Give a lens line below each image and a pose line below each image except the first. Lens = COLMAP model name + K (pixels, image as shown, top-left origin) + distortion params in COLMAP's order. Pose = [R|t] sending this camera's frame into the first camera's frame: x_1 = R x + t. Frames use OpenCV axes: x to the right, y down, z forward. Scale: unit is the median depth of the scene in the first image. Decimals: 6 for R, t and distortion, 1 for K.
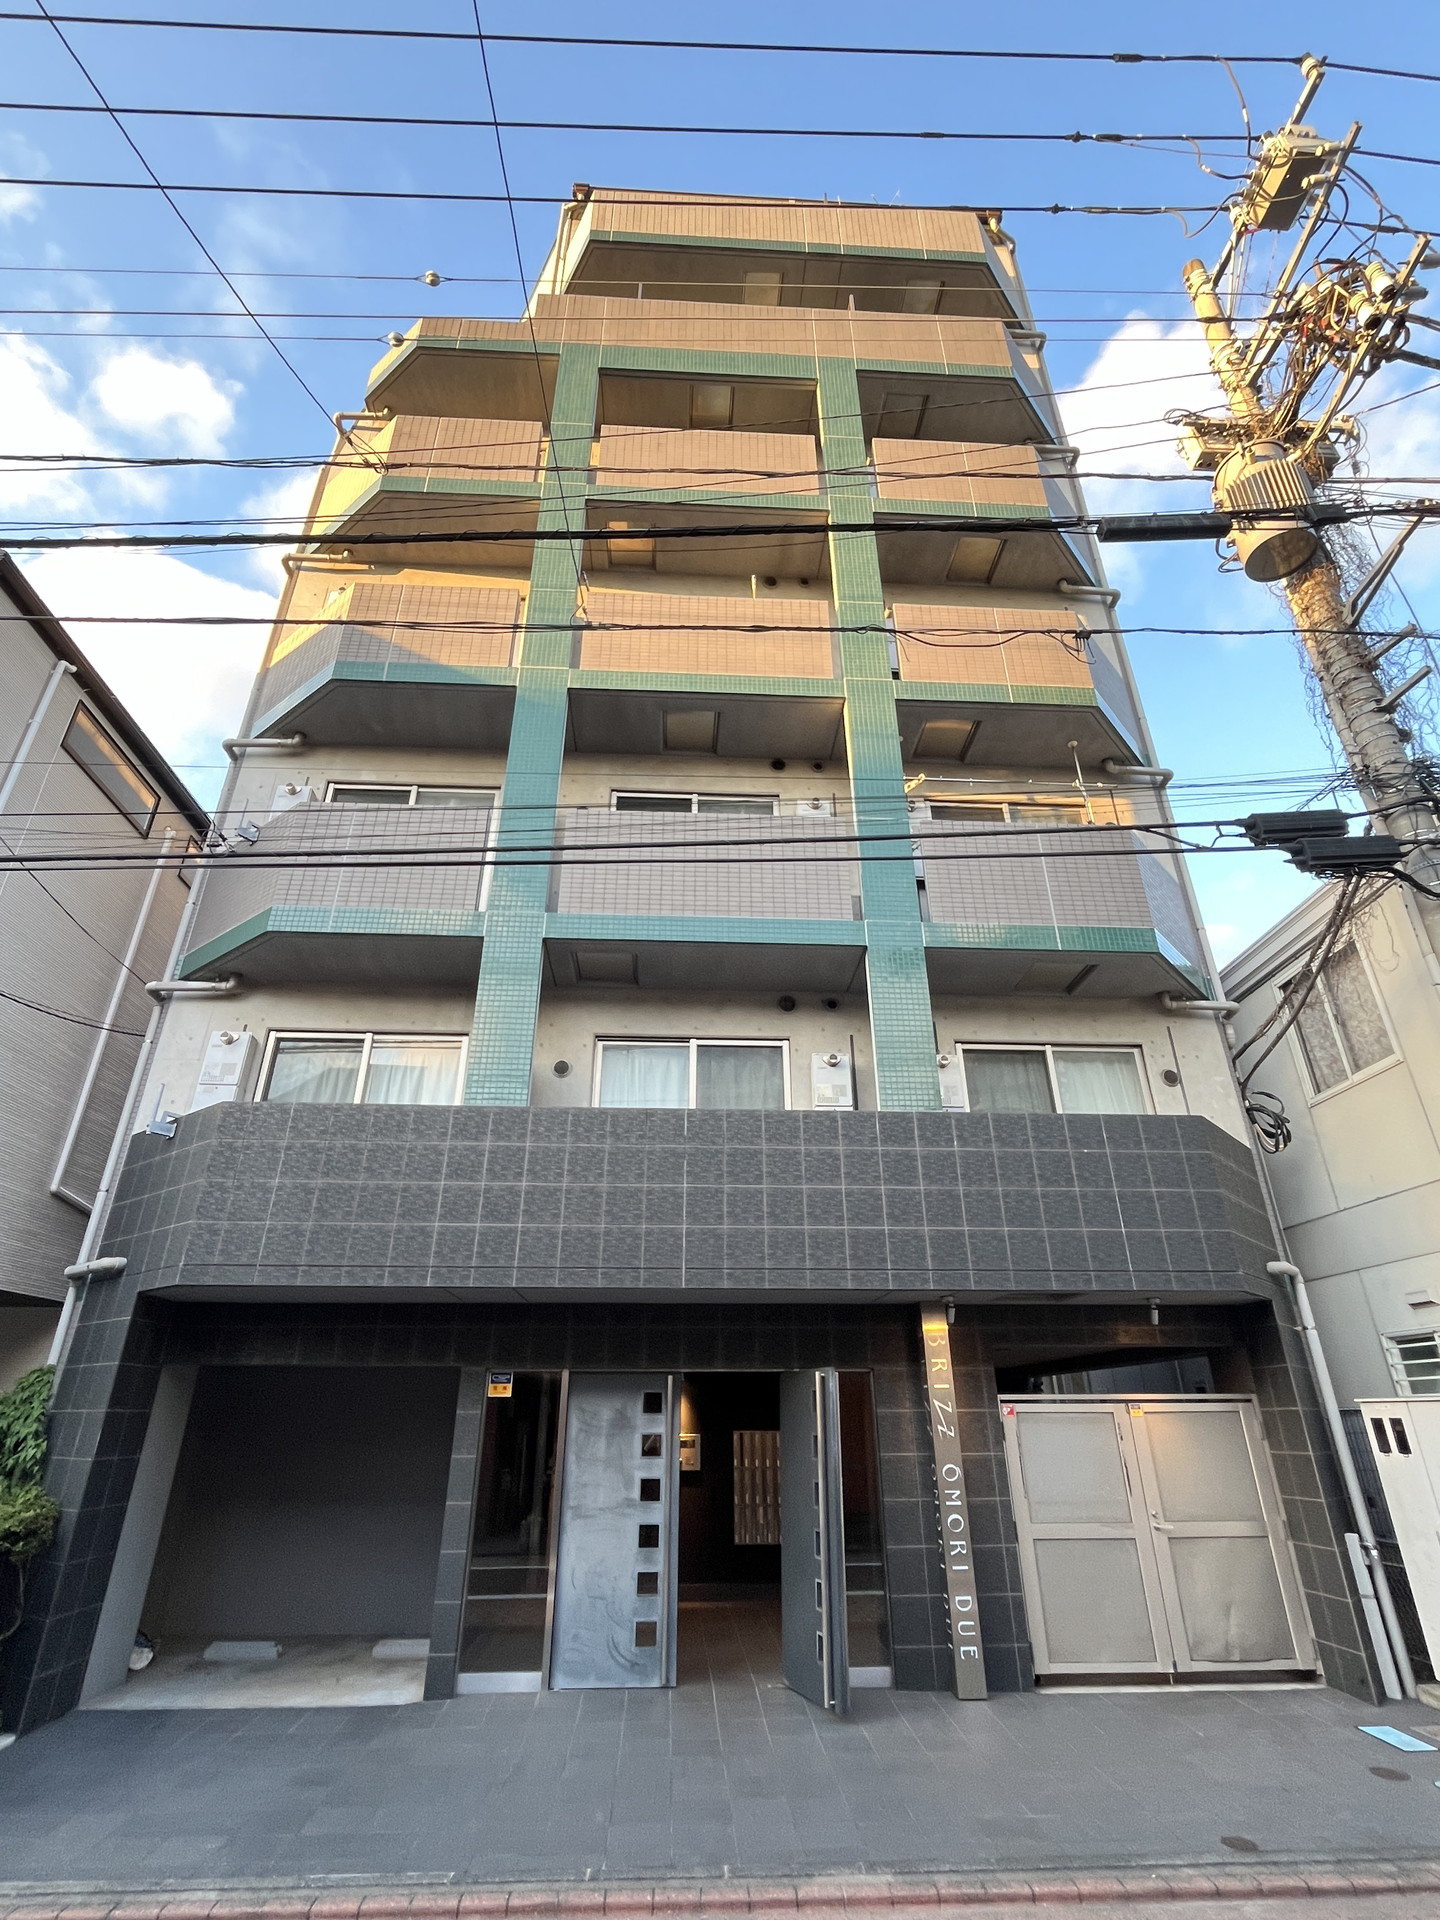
lens RADIAL K [[914.9, 0, 720.9], [0, 914.9, 957.2], [0, 0, 1]] dist [-0.000470, -0.000092]
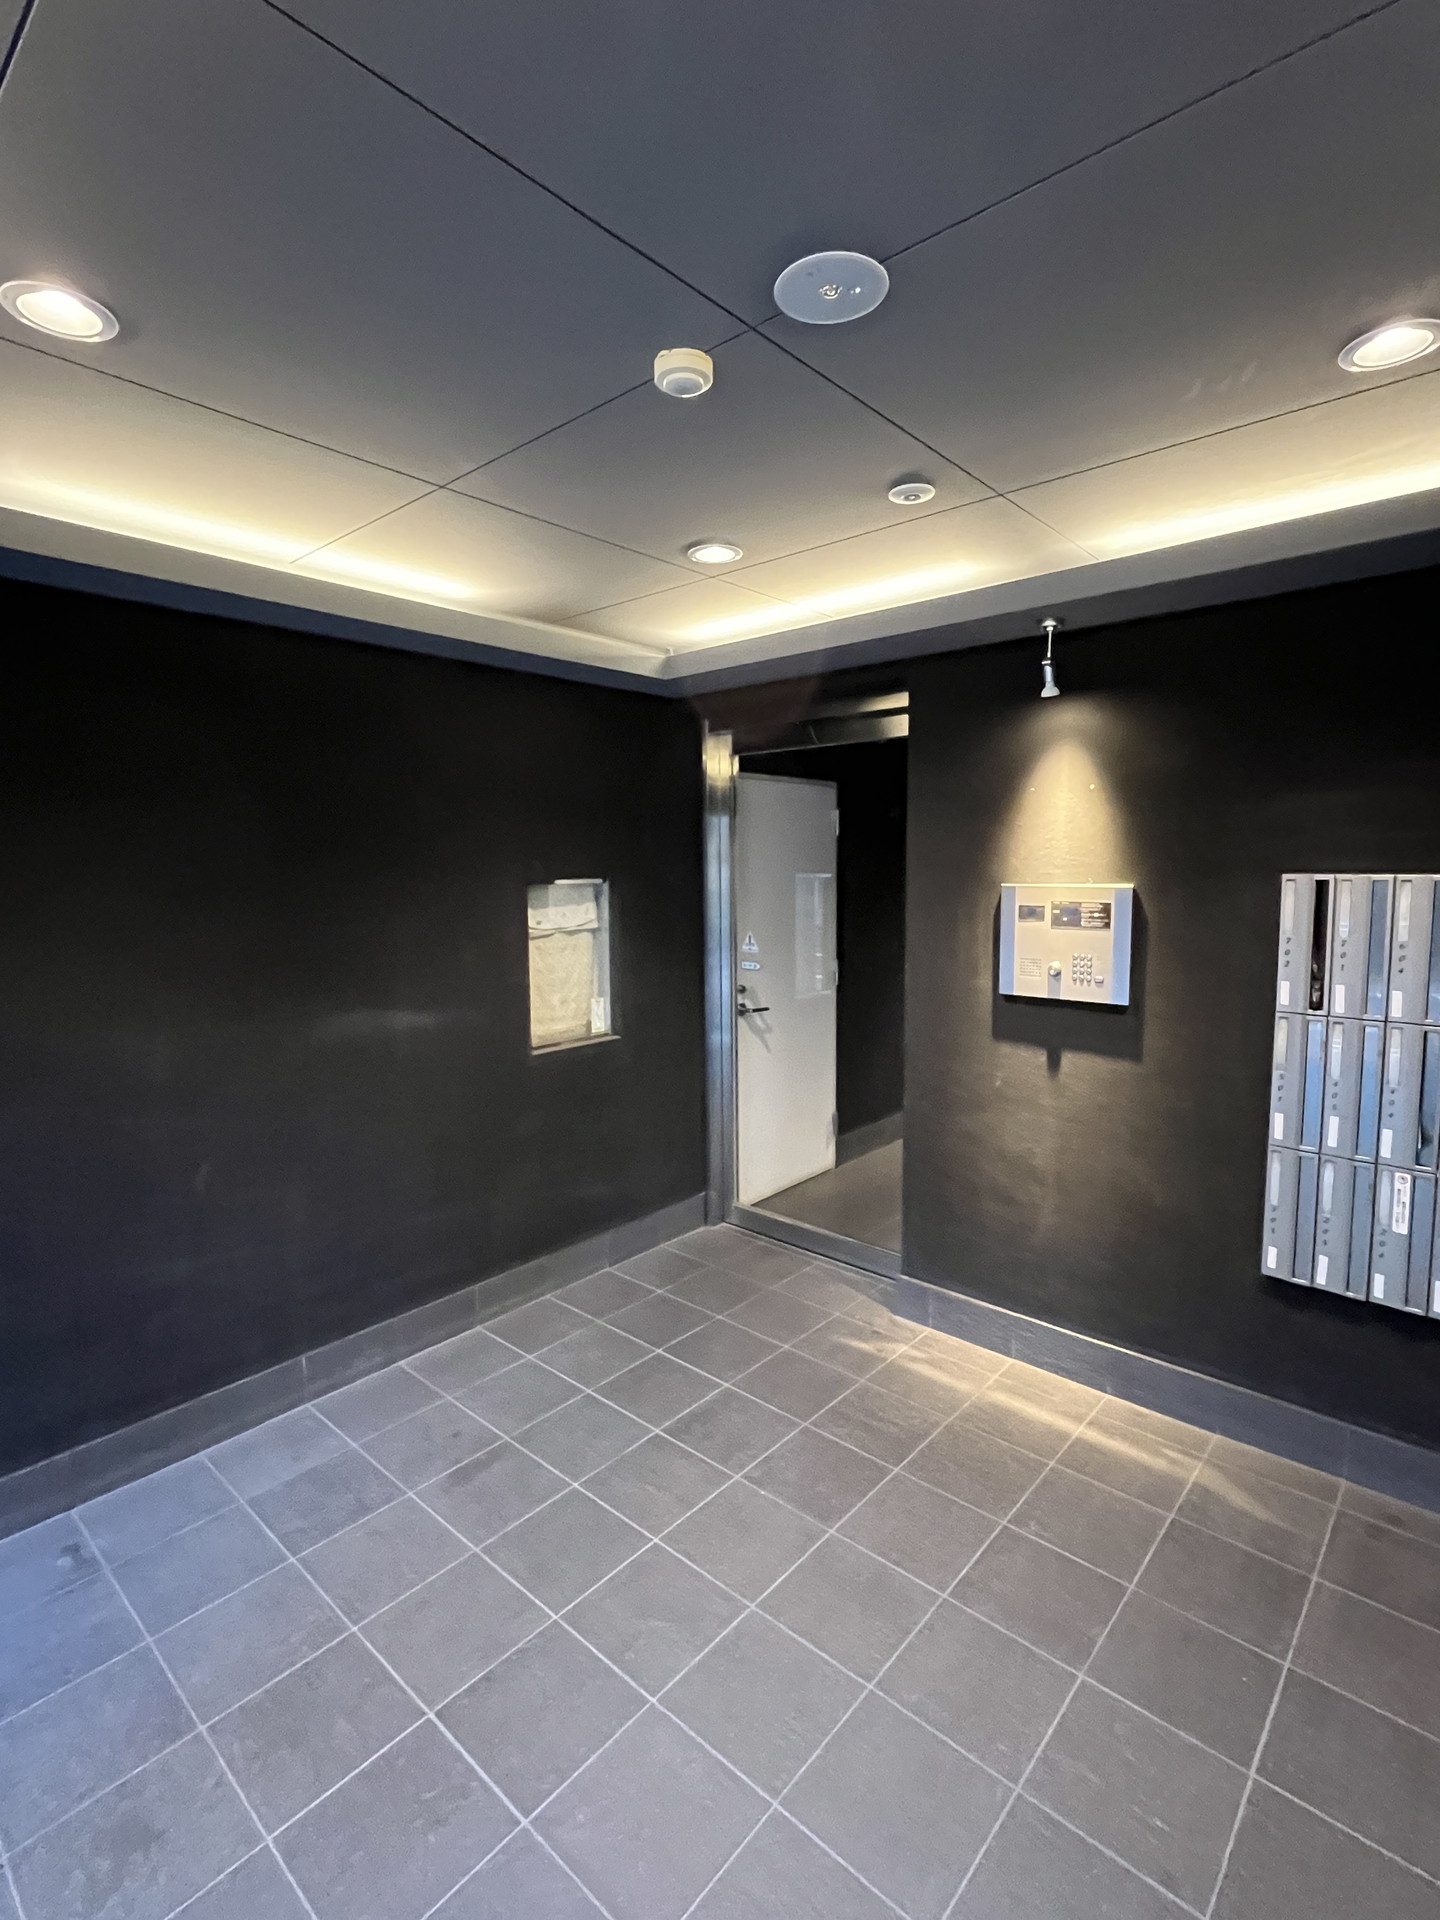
lens RADIAL K [[914.9, 0, 715.0], [0, 914.9, 950.7], [0, 0, 1]] dist [-0.000470, -0.000092]
pose [[0.712451, 0.064956, -0.698709, 0.110435], [0.322380, 0.854111, 0.408124, 0.582998], [0.623285, -0.516019, 0.587572, 1.131758]]
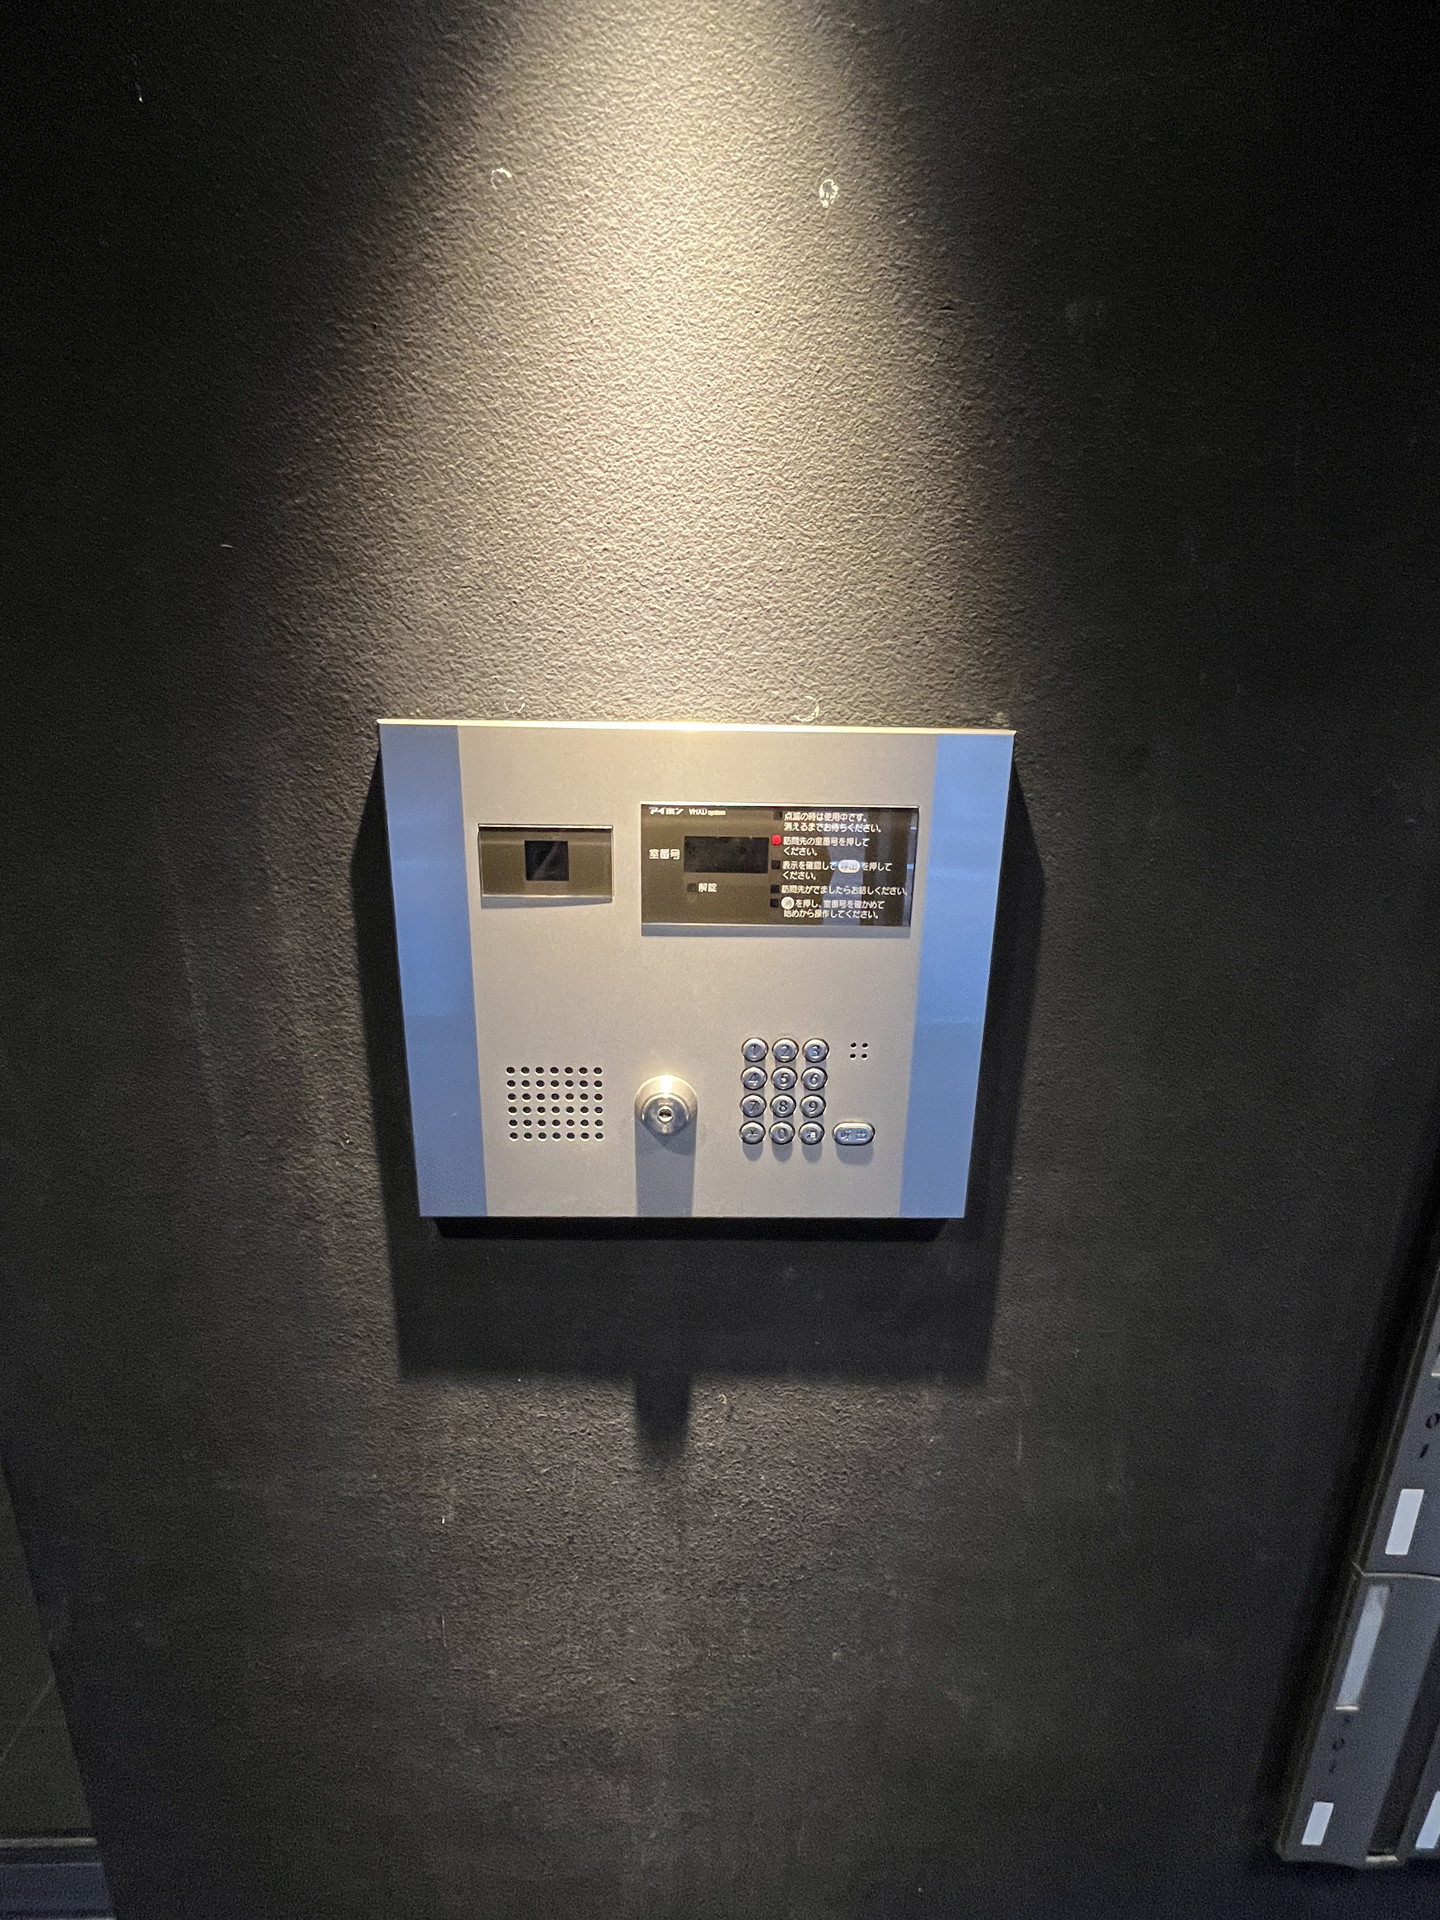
lens RADIAL K [[914.9, 0, 737.0], [0, 914.9, 956.6], [0, 0, 1]] dist [-0.000470, -0.000092]
pose [[0.999588, 0.028683, -0.001232, -0.058105], [-0.020024, 0.727278, 0.686051, 0.729409], [0.020574, -0.685743, 0.727553, 1.402504]]
